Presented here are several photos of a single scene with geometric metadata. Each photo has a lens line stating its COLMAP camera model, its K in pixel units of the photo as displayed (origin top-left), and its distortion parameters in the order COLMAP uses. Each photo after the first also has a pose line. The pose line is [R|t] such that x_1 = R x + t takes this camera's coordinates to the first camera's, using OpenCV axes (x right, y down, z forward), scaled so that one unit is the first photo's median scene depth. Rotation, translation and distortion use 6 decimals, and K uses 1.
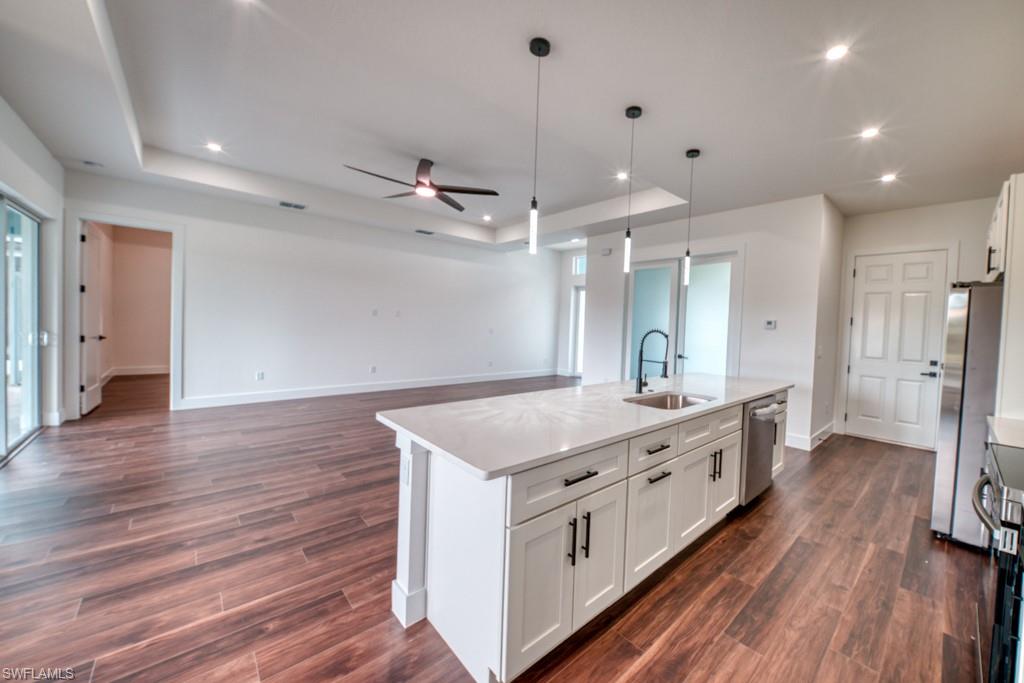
lens RADIAL K [[378.0, 0, 563.4], [0, 378.0, 329.9], [0, 0, 1]] dist [-0.007221, -0.000920]
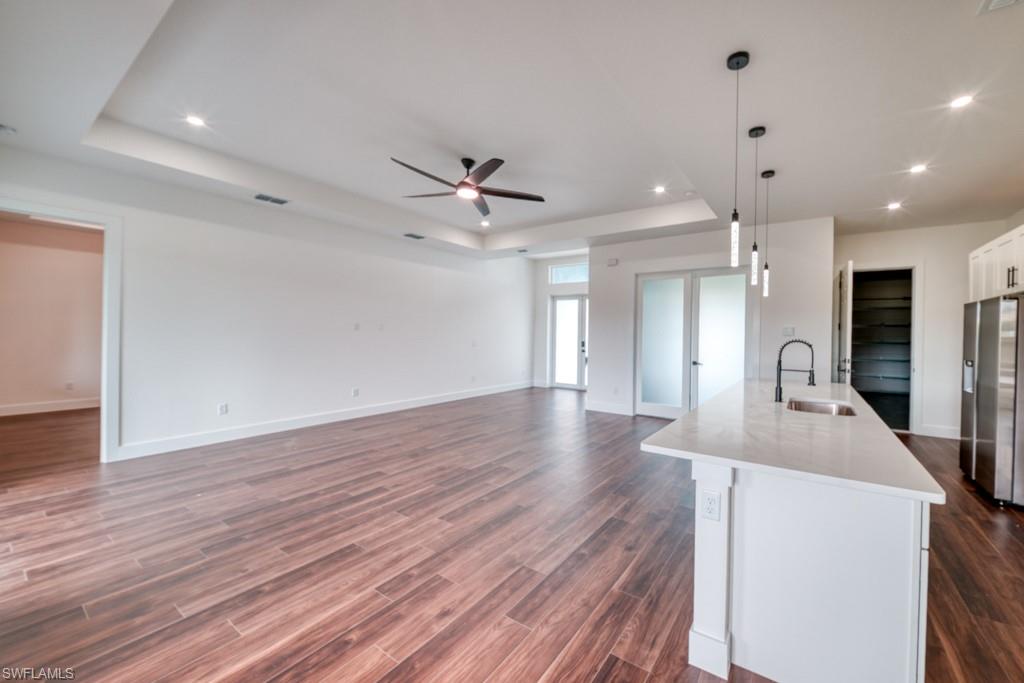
lens RADIAL K [[378.0, 0, 567.0], [0, 378.0, 333.4], [0, 0, 1]] dist [-0.007221, -0.000920]
pose [[0.974263, -0.023585, 0.224176, -0.364432], [0.026534, 0.999596, -0.010151, -0.014993], [-0.223846, 0.015838, 0.974496, 0.072695]]
